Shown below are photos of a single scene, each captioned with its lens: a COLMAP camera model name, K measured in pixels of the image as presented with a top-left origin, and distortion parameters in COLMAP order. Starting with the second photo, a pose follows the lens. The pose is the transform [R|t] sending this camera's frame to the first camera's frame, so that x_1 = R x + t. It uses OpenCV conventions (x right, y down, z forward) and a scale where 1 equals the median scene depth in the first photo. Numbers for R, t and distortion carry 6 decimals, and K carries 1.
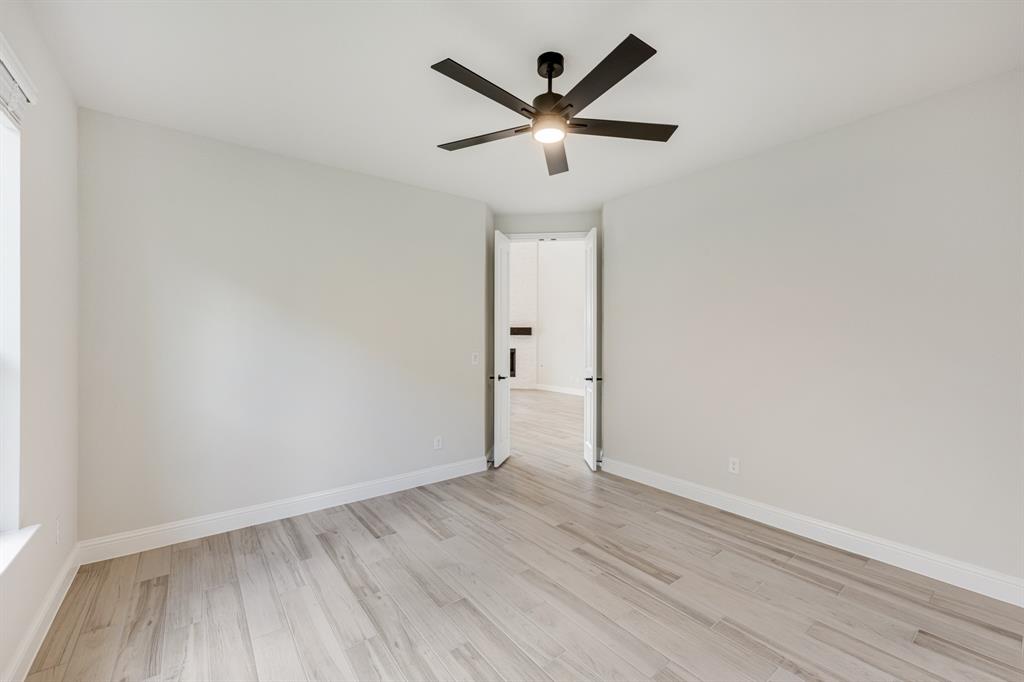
lens RADIAL K [[413.0, 0, 512.9], [0, 413.0, 341.3], [0, 0, 1]] dist [-0.006261, -0.000563]
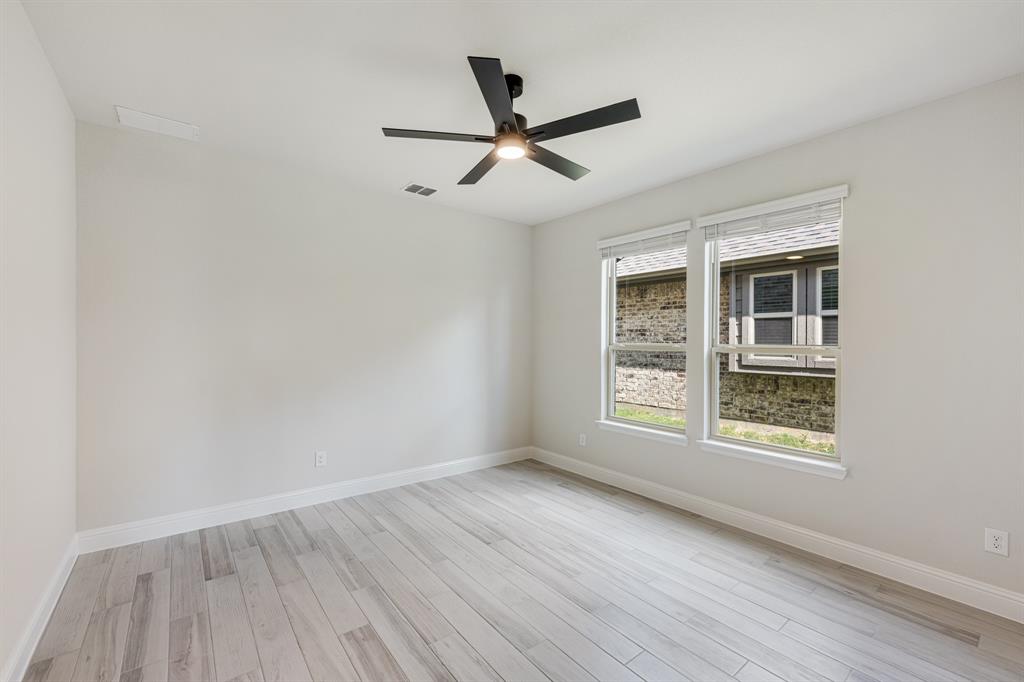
lens RADIAL K [[413.0, 0, 511.1], [0, 413.0, 341.7], [0, 0, 1]] dist [-0.006261, -0.000563]
pose [[-0.999643, -0.009015, -0.025162, 0.102887], [-0.008938, 0.999955, -0.003172, -0.013210], [0.025190, -0.002946, -0.999678, 1.924855]]
